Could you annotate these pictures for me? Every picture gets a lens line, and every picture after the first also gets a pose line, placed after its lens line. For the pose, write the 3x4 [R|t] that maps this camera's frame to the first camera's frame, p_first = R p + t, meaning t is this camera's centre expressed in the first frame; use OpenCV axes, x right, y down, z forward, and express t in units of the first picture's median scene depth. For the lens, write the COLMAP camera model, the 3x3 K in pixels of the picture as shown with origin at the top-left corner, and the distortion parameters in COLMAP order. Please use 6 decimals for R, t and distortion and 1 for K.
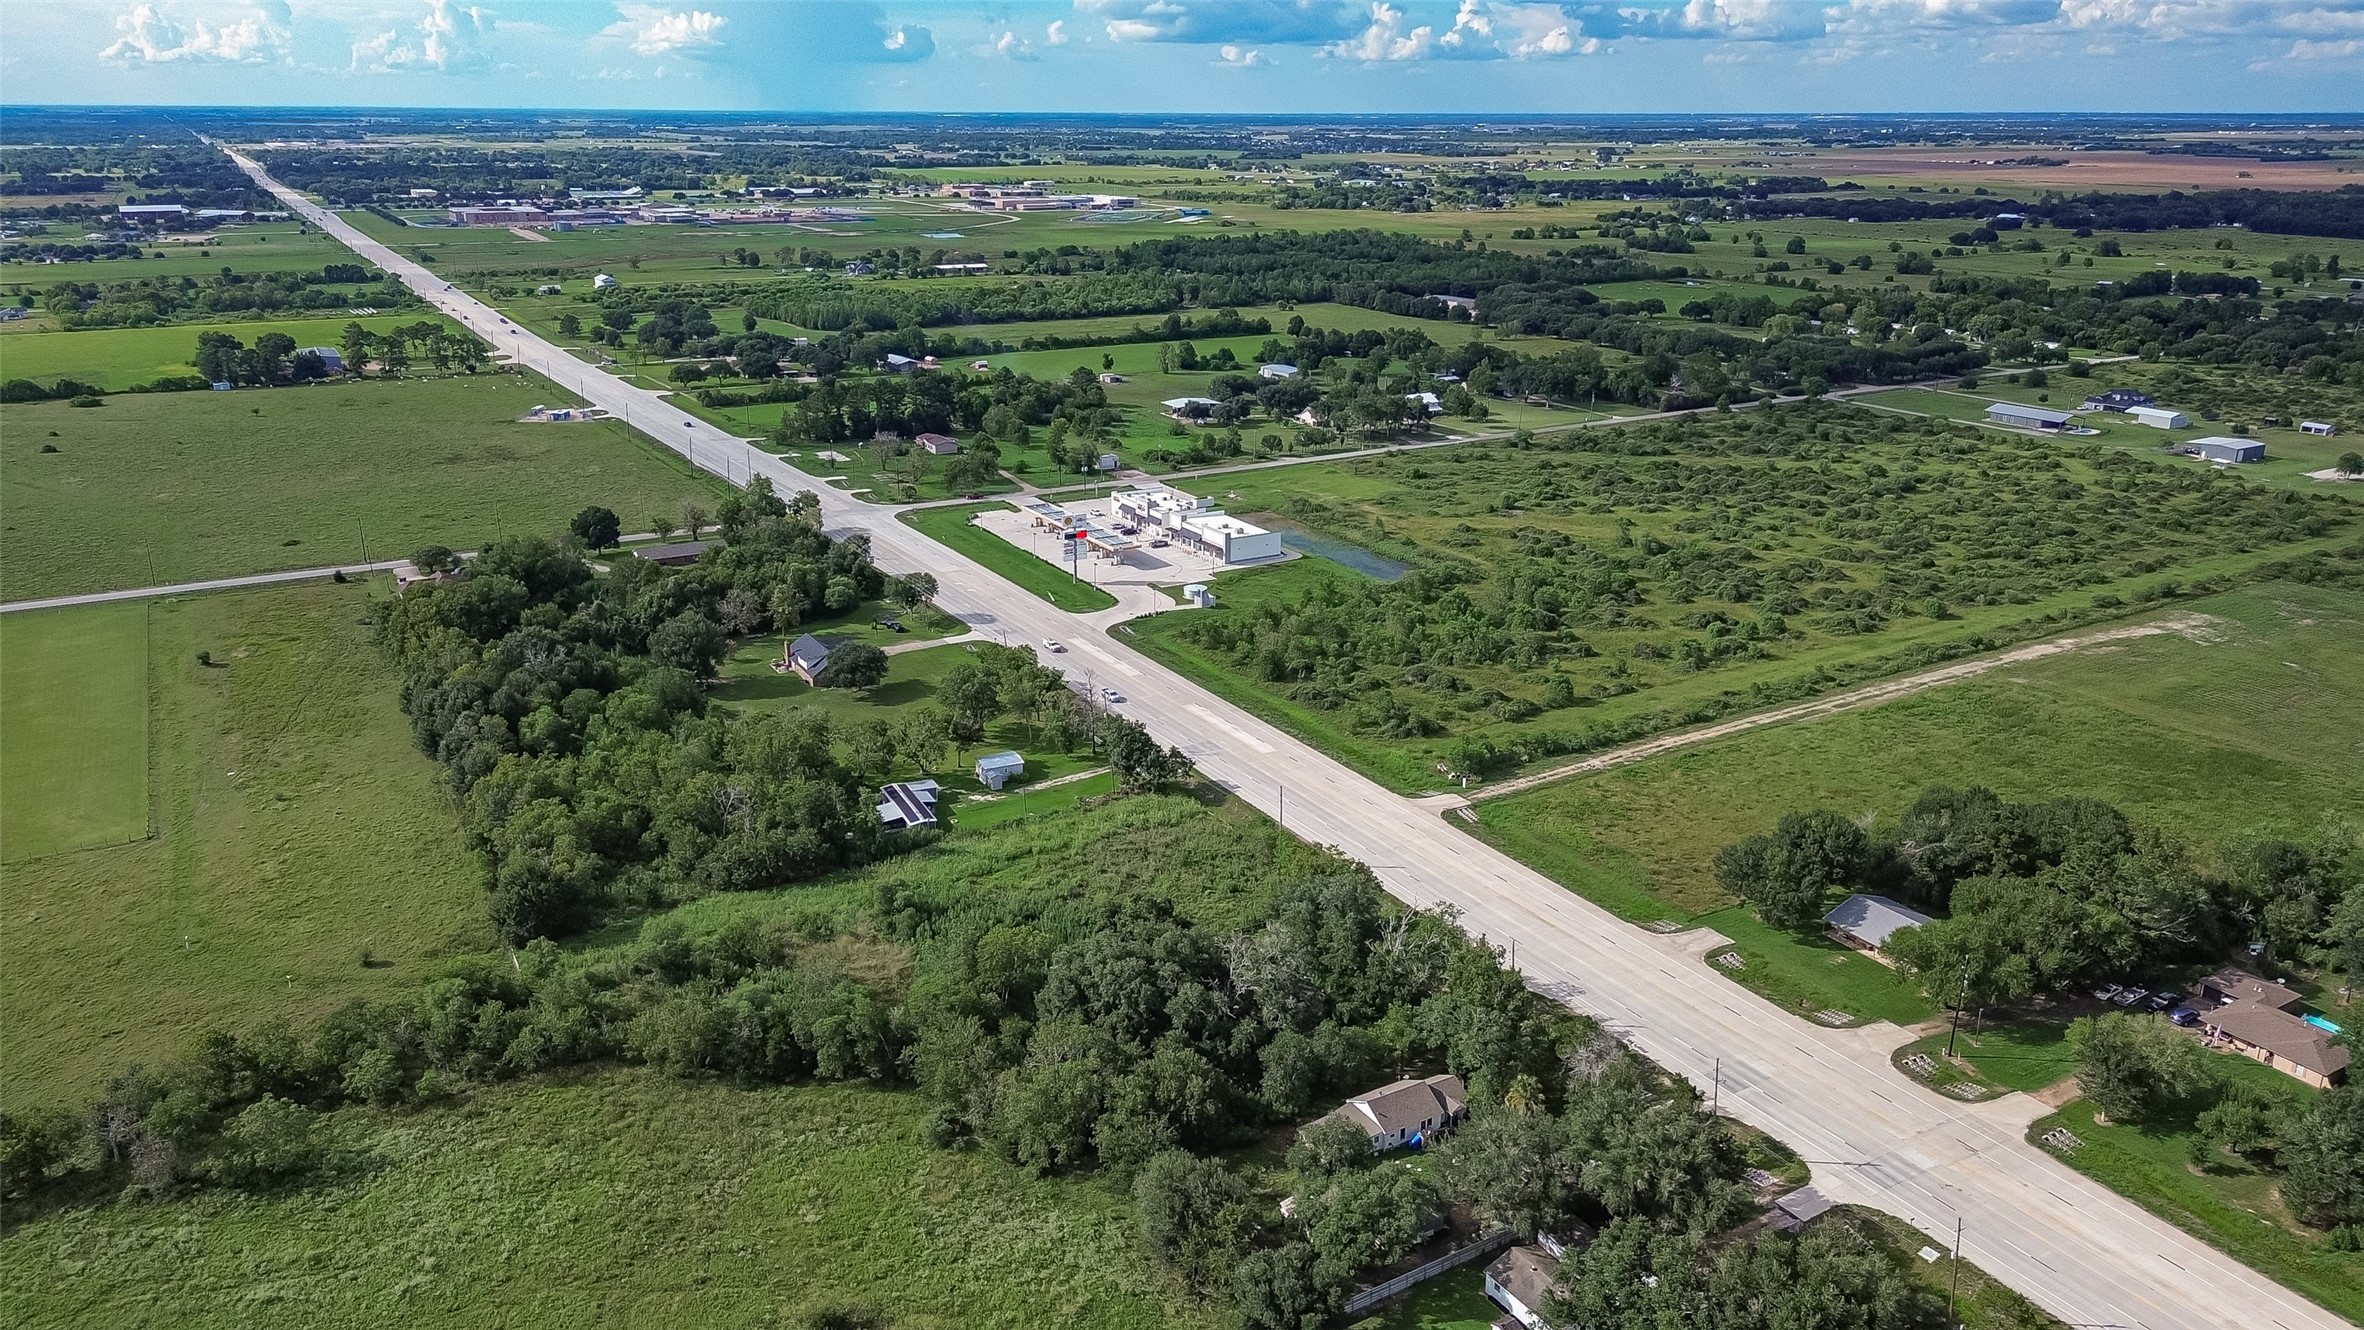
lens RADIAL K [[1673.2, 0, 1182.4], [0, 1673.2, 654.5], [0, 0, 1]] dist [0.085844, -0.095380]
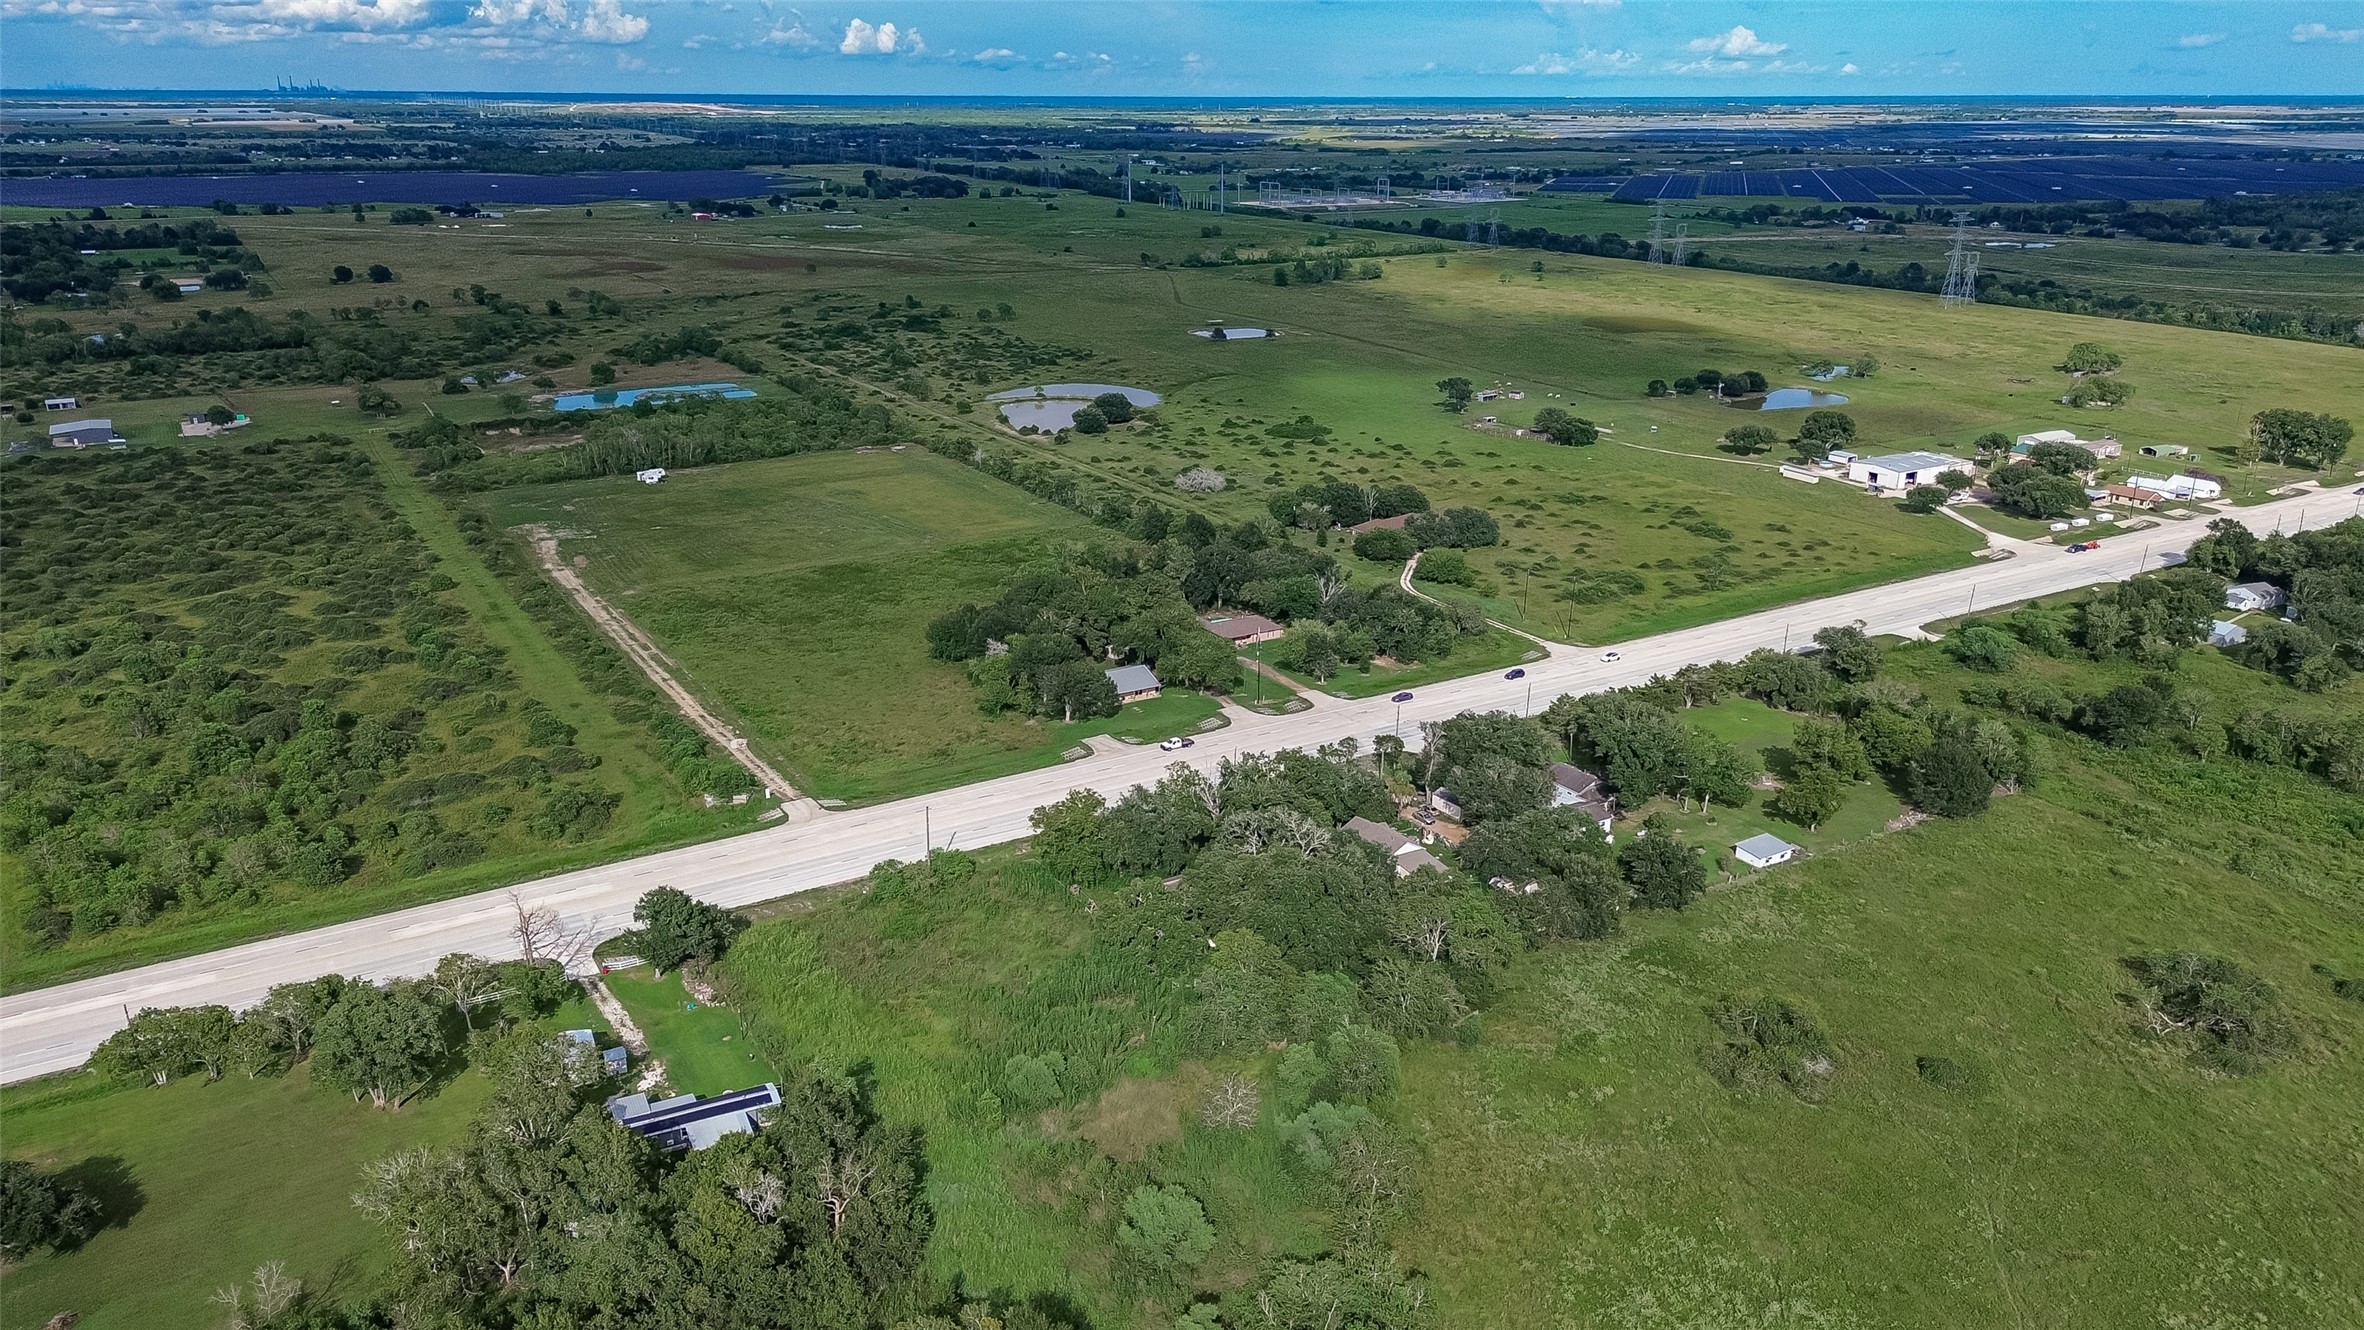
lens RADIAL K [[1673.2, 0, 1182.4], [0, 1673.2, 654.5], [0, 0, 1]] dist [0.085844, -0.095380]
pose [[-0.011079, -0.322037, 0.946662, -0.667419], [0.307848, 0.899639, 0.309644, -0.204146], [-0.951371, 0.294859, 0.089171, 0.609131]]
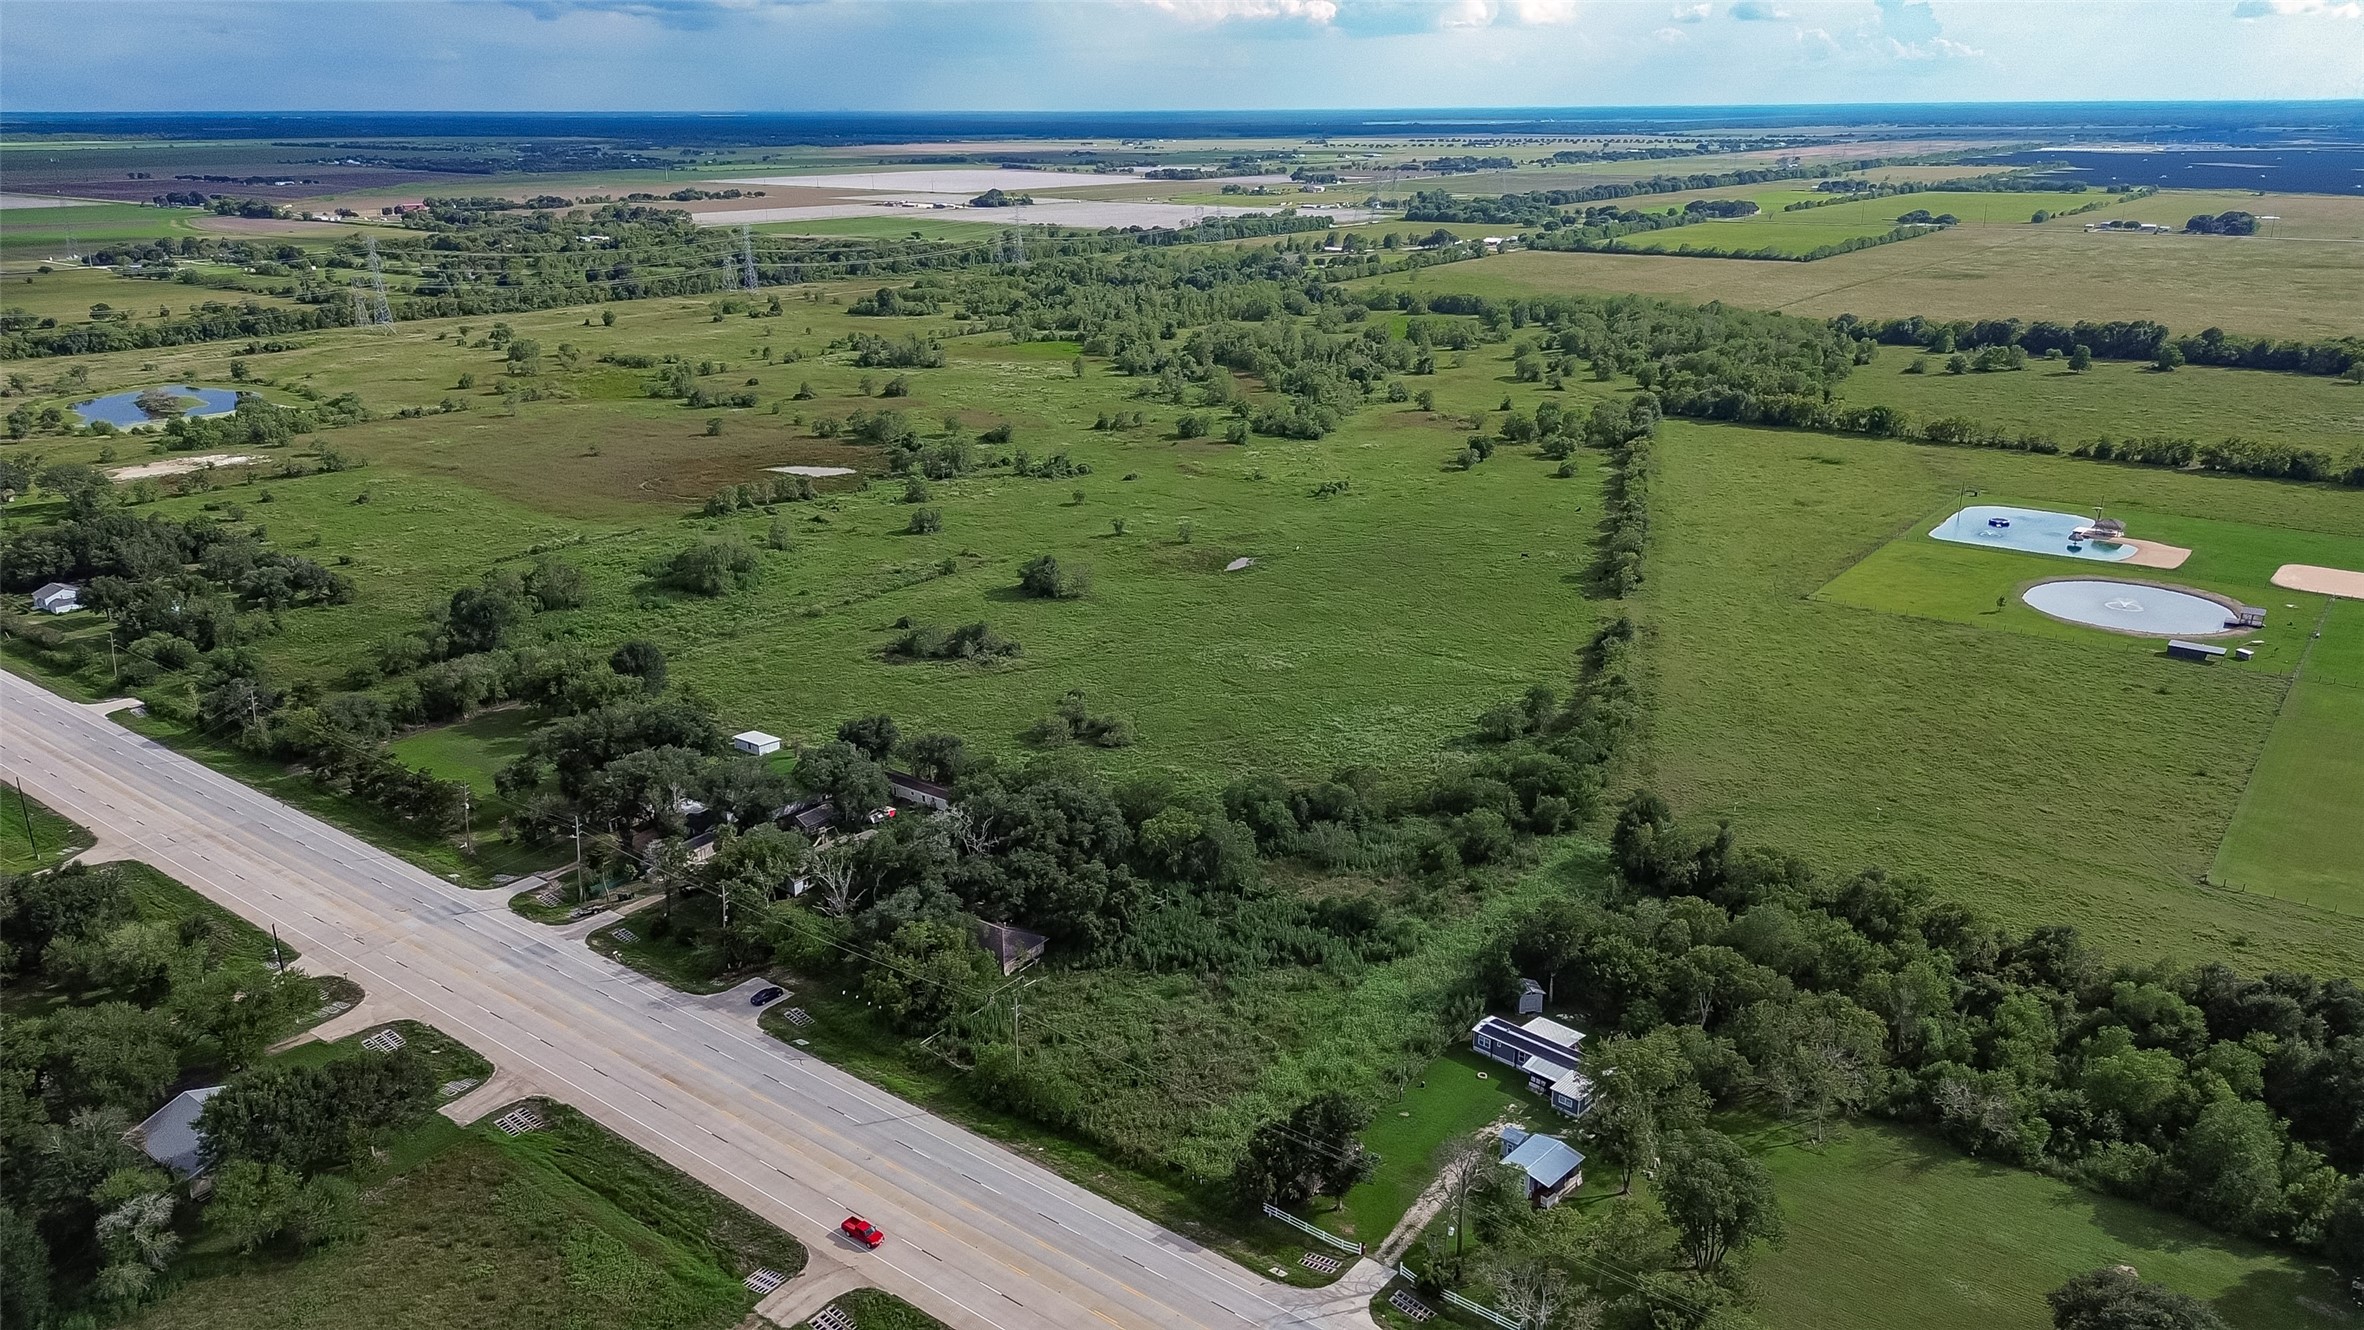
lens RADIAL K [[1673.2, 0, 1182.4], [0, 1673.2, 654.5], [0, 0, 1]] dist [0.085844, -0.095380]
pose [[-0.926521, 0.119377, -0.356803, 0.196040], [-0.114272, 0.814247, 0.569161, -0.394865], [0.358470, 0.568112, -0.740775, 1.218729]]
